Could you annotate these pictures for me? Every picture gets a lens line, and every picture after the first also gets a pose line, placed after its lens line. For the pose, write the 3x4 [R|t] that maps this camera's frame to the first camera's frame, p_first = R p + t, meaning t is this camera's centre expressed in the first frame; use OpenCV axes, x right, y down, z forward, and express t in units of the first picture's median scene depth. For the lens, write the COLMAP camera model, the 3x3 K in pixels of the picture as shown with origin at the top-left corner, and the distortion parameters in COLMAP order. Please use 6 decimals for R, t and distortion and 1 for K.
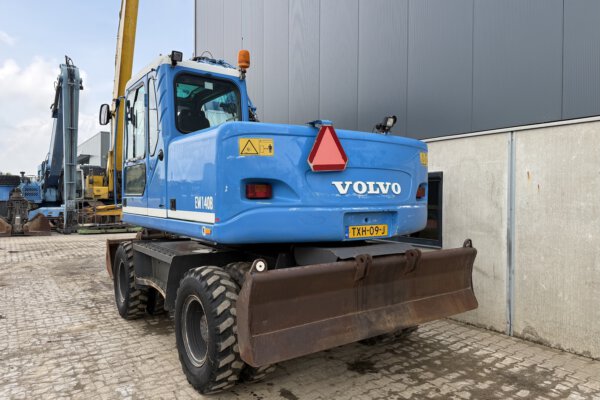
lens RADIAL K [[425.5, 0, 297.5], [0, 425.5, 199.3], [0, 0, 1]] dist [0.030085, -0.040859]
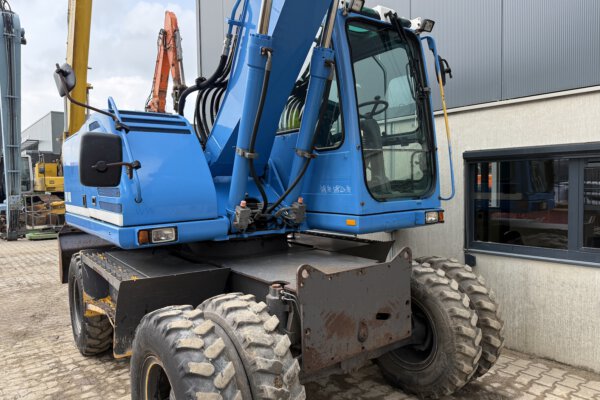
lens RADIAL K [[425.5, 0, 300.7], [0, 425.5, 203.8], [0, 0, 1]] dist [0.030085, -0.040859]
pose [[0.995335, -0.021434, 0.094068, -0.380297], [0.017822, 0.999077, 0.039077, -0.011816], [-0.094818, -0.037219, 0.994799, 0.765230]]
